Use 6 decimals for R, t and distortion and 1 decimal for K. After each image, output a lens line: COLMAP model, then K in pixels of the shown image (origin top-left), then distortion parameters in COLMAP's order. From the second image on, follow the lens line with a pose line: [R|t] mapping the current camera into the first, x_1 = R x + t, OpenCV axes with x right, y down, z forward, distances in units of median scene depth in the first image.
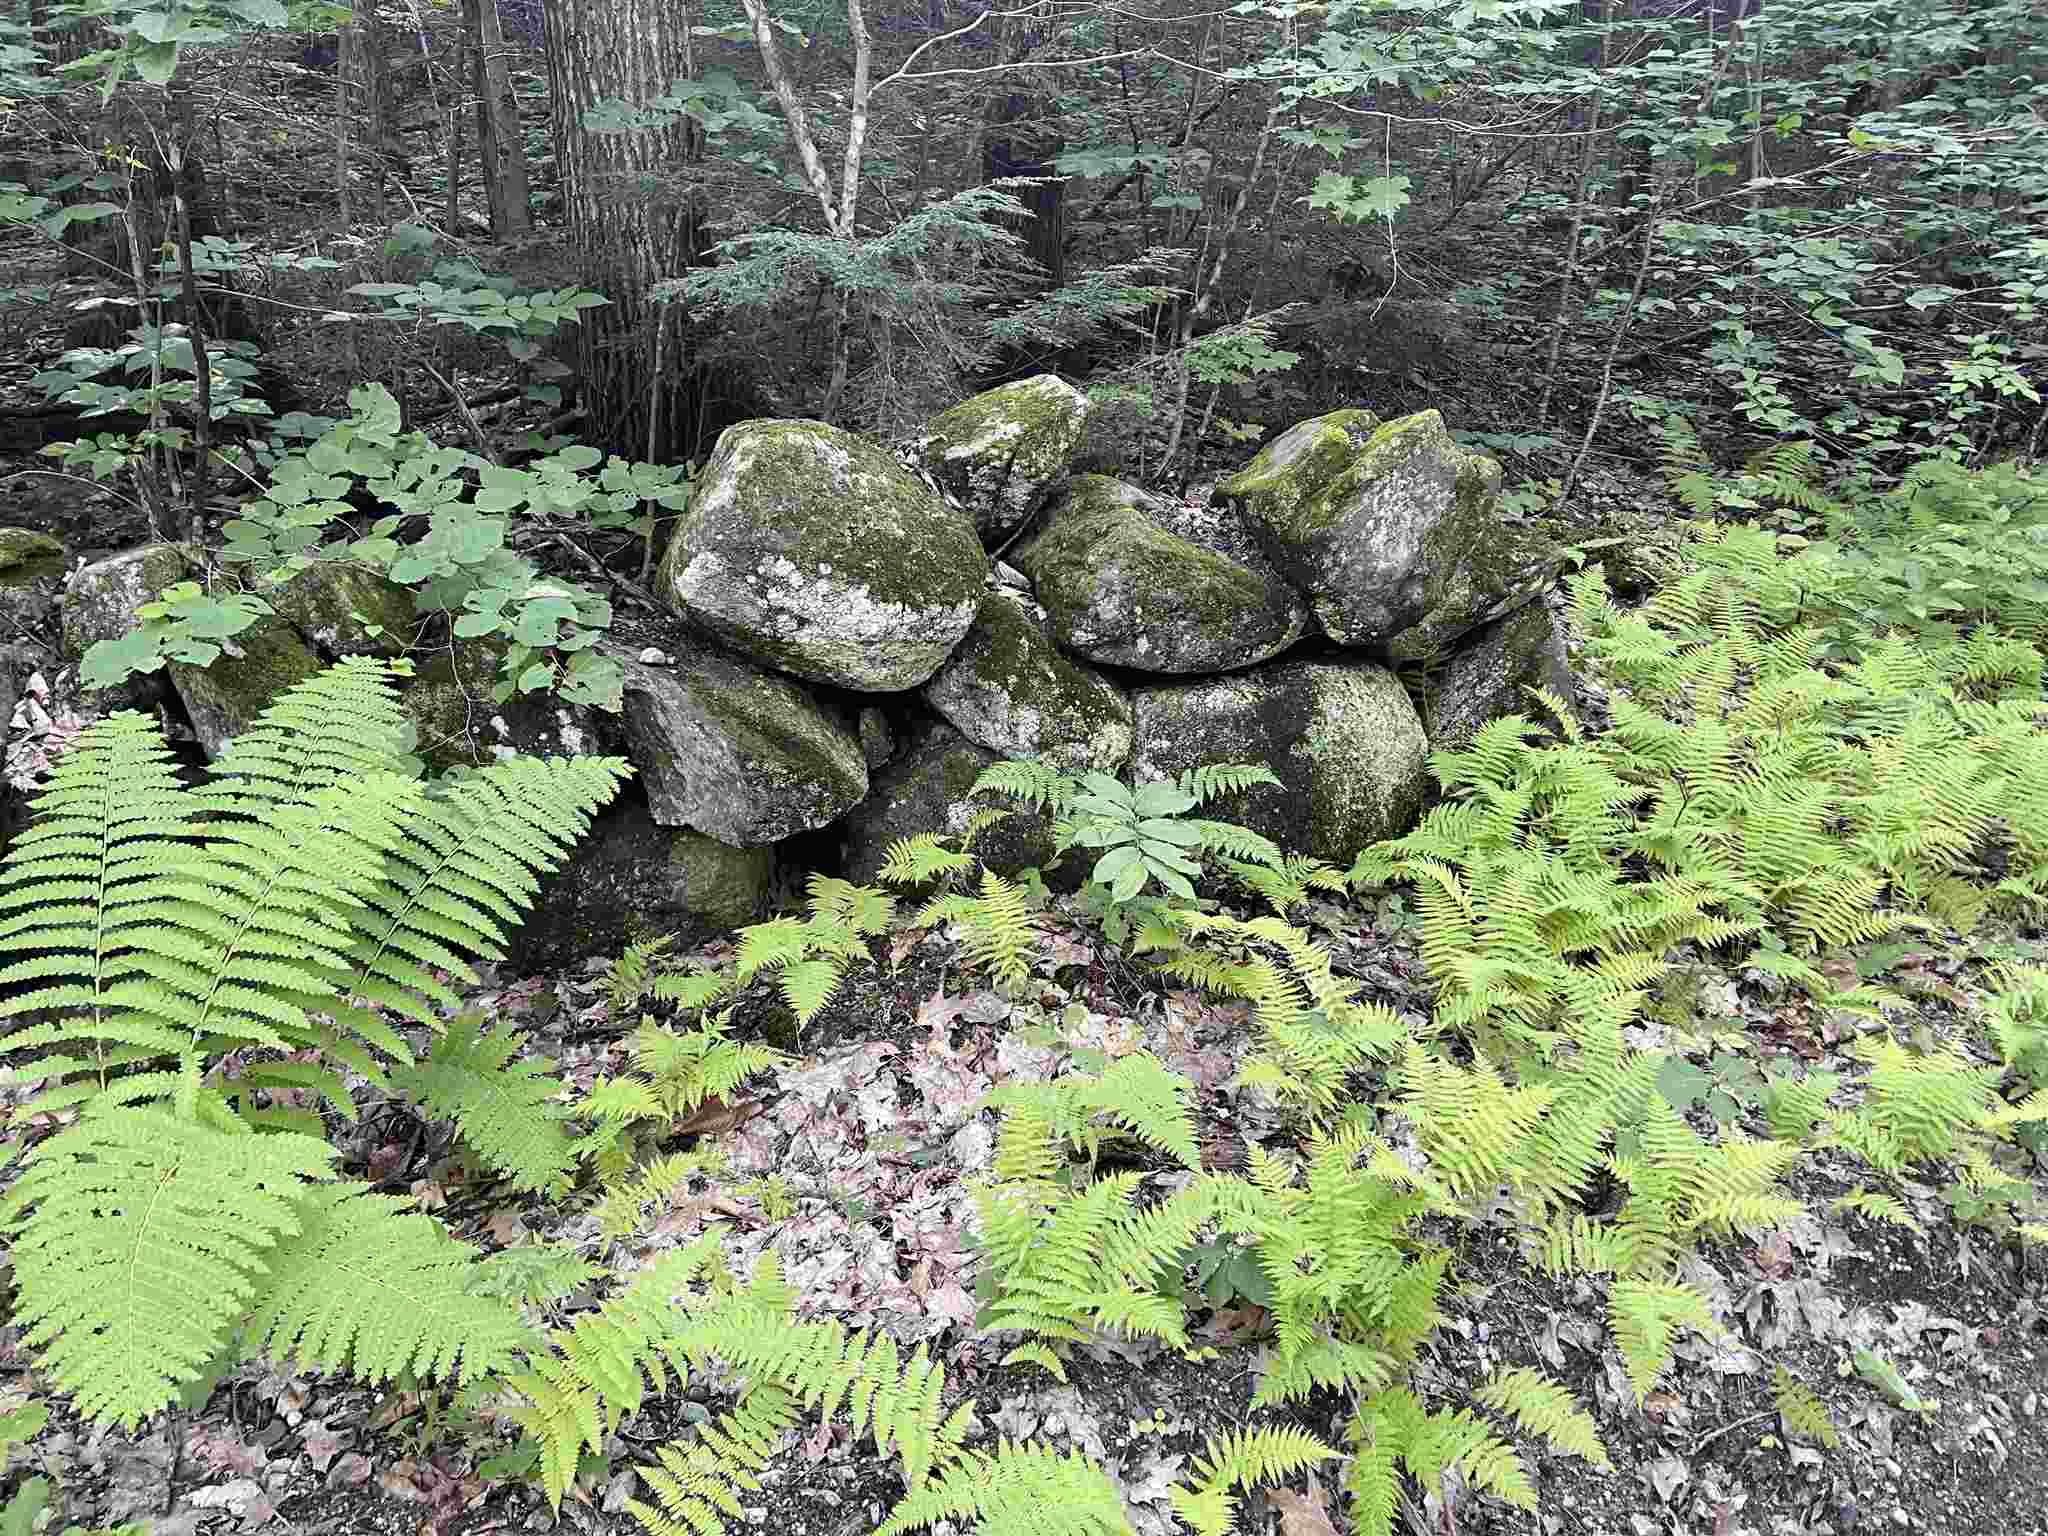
lens RADIAL K [[1535.5, 0, 1025.8], [0, 1535.5, 747.0], [0, 0, 1]] dist [0.058247, -0.044702]
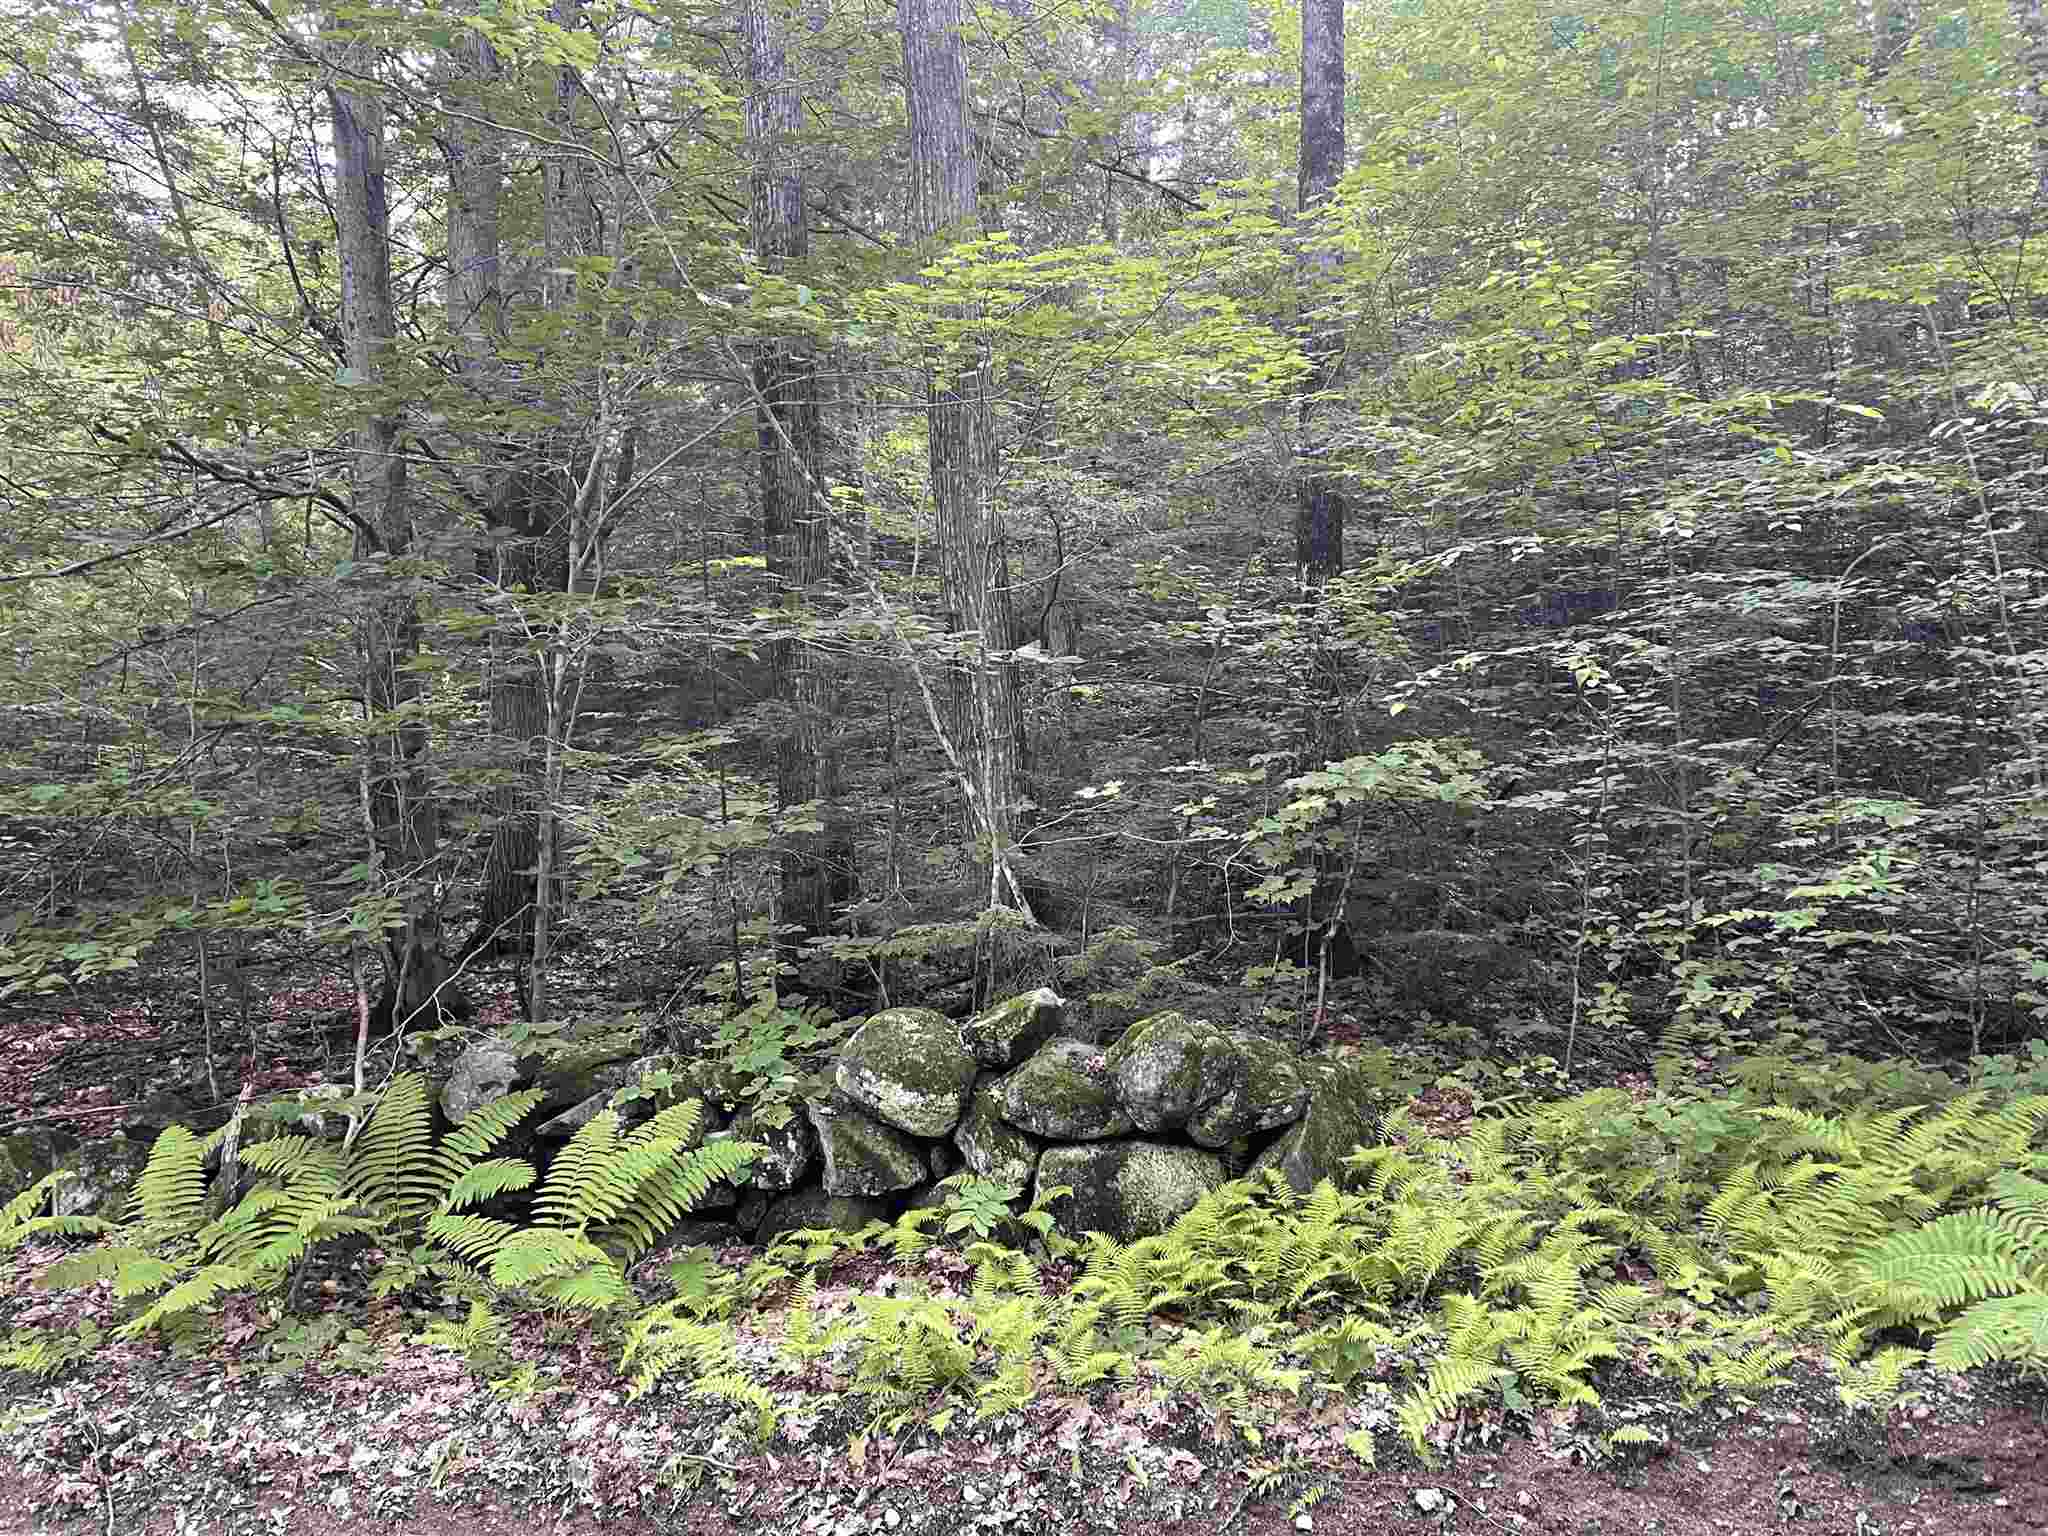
lens RADIAL K [[1535.5, 0, 1024.4], [0, 1535.5, 758.2], [0, 0, 1]] dist [0.058247, -0.044702]
pose [[0.866142, -0.050899, -0.497200, 1.115807], [-0.117838, 0.945960, -0.302116, 0.097623], [0.485708, 0.320264, 0.813338, -0.842569]]
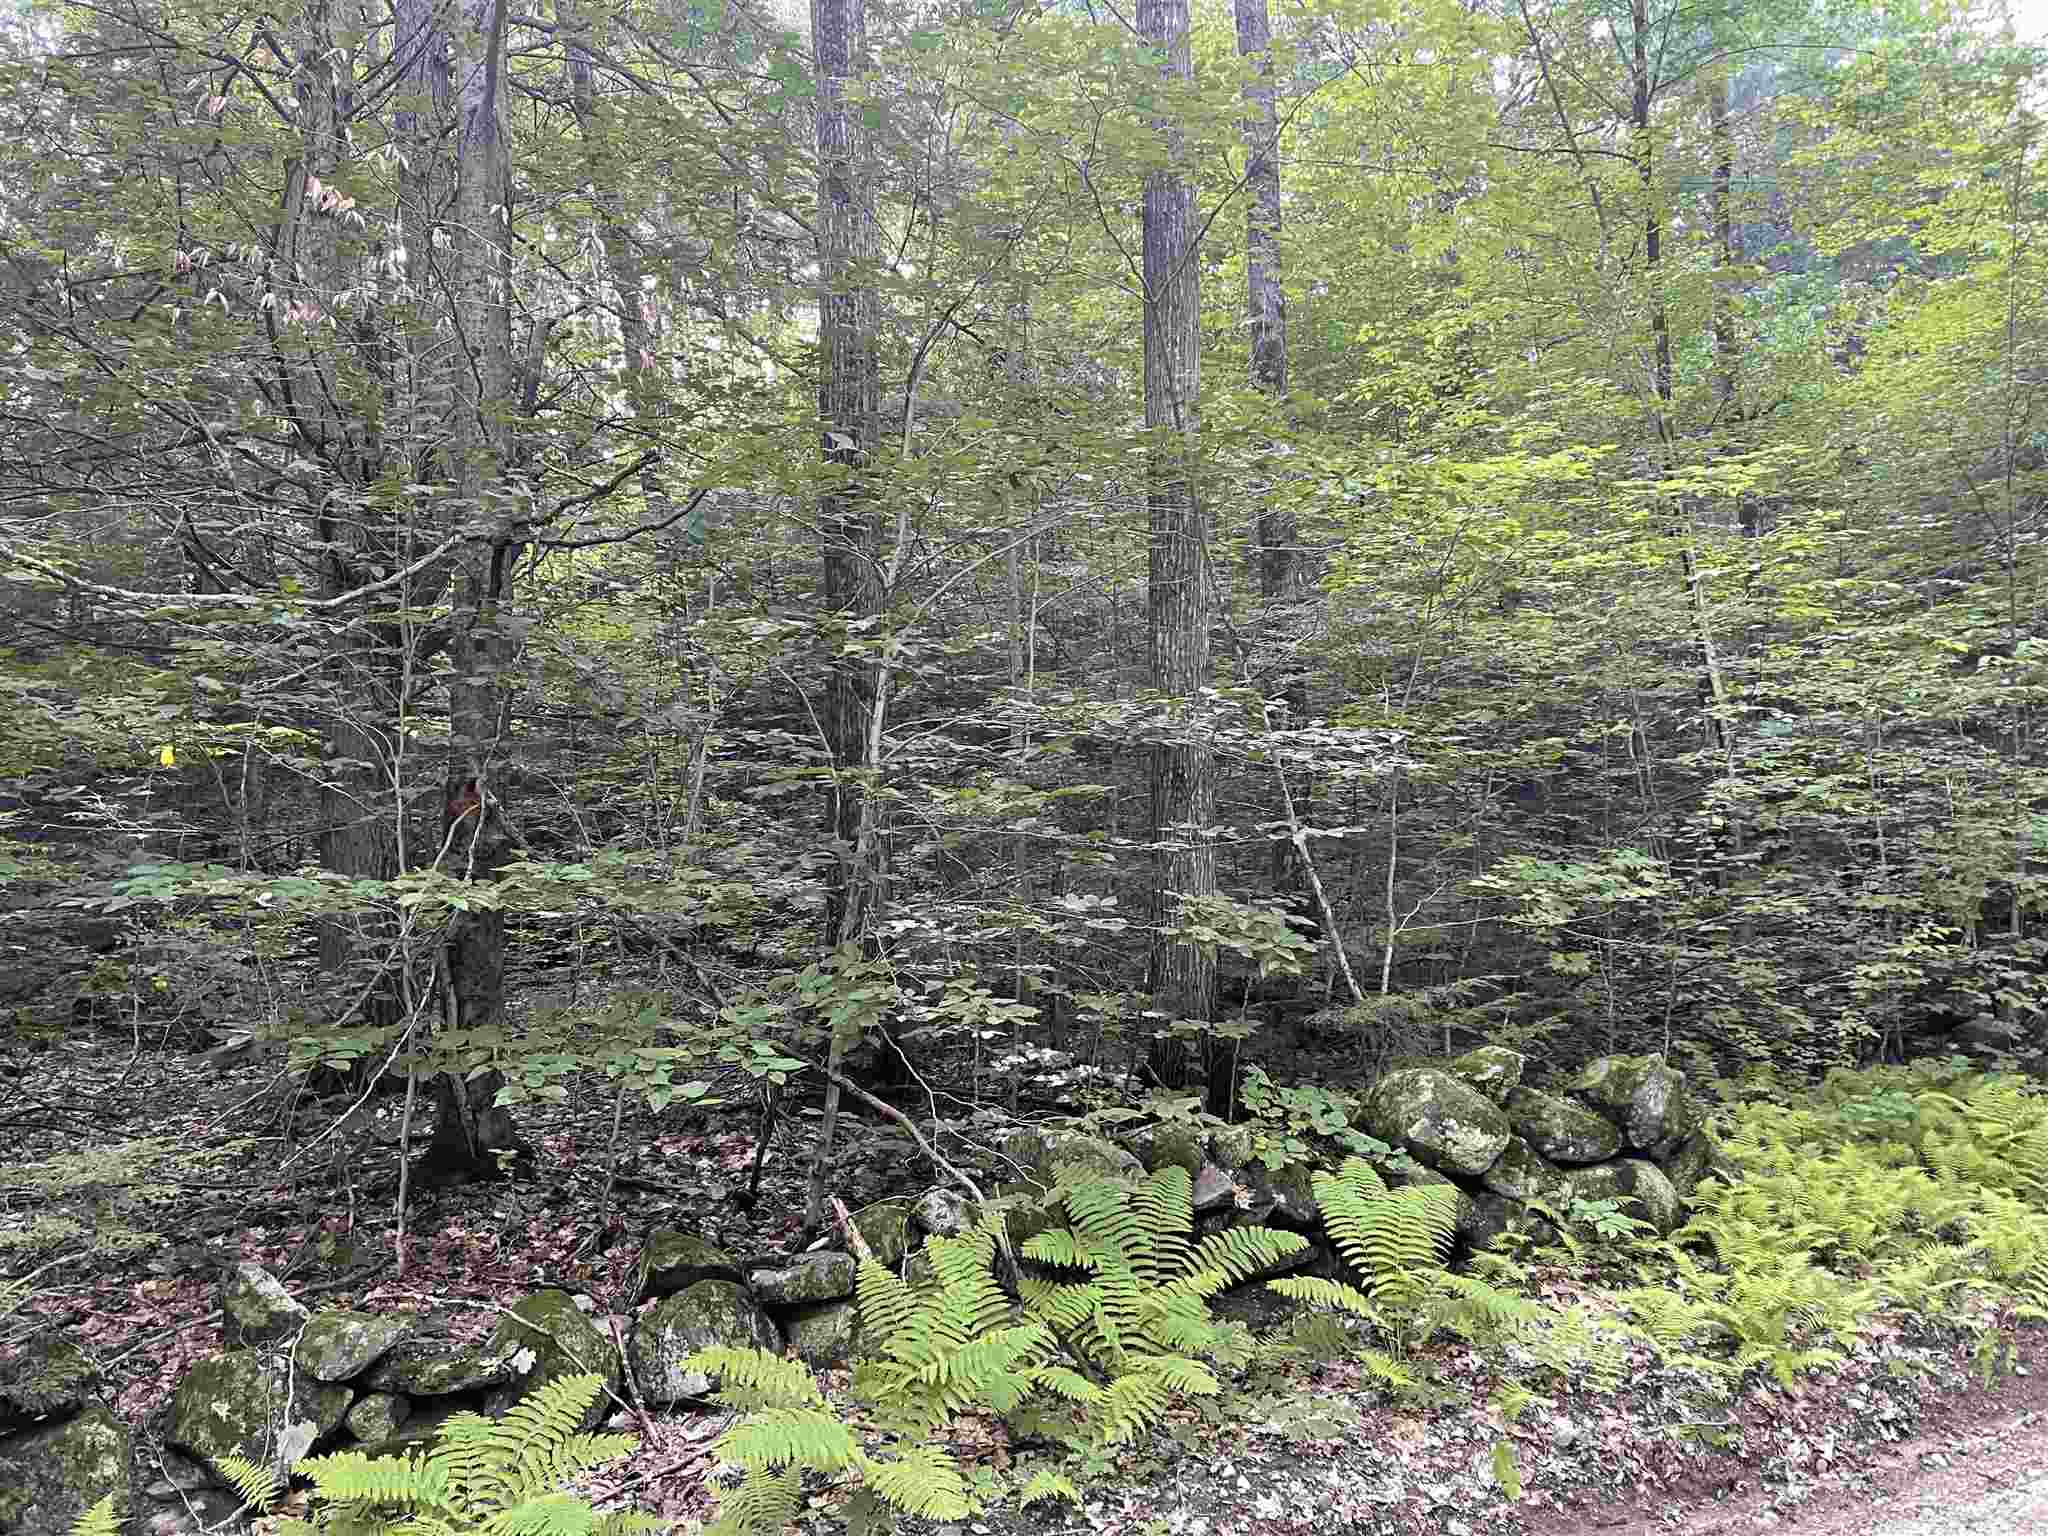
lens RADIAL K [[1535.5, 0, 1037.6], [0, 1535.5, 759.9], [0, 0, 1]] dist [0.058247, -0.044702]
pose [[0.996048, -0.037982, 0.080288, -0.983352], [0.066962, 0.915000, -0.397858, 0.304004], [-0.058352, 0.401662, 0.913927, -1.551068]]
